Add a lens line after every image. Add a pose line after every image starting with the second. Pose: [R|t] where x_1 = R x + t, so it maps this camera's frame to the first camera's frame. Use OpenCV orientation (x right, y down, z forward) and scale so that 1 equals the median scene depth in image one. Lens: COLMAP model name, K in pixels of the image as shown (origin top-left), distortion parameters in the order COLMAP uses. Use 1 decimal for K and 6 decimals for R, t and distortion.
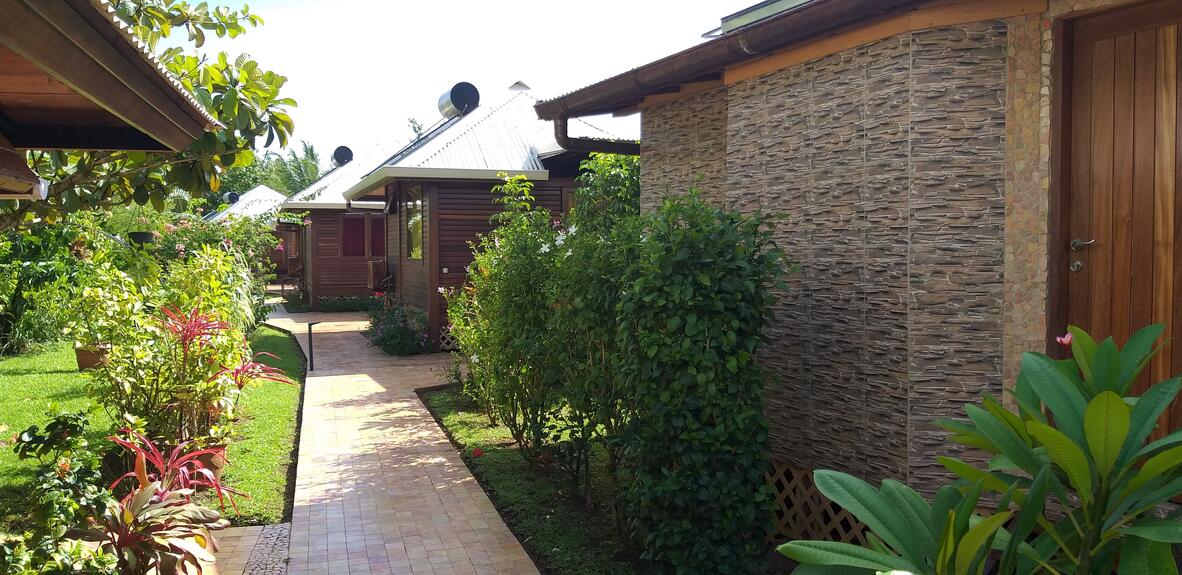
lens RADIAL K [[937.3, 0, 584.7], [0, 937.3, 269.3], [0, 0, 1]] dist [0.114177, -0.221796]
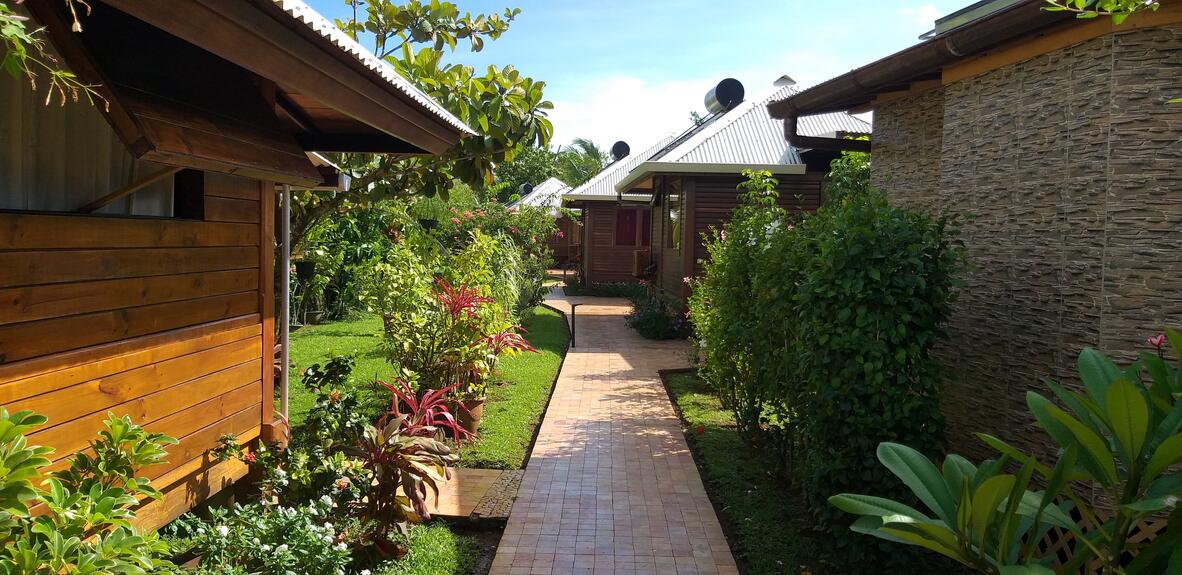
lens RADIAL K [[937.3, 0, 584.7], [0, 937.3, 269.3], [0, 0, 1]] dist [0.114177, -0.221796]
pose [[0.954870, 0.037092, -0.294700, 0.093414], [-0.034542, 0.999307, 0.013854, 0.001129], [0.295010, -0.003049, 0.955489, -0.086626]]
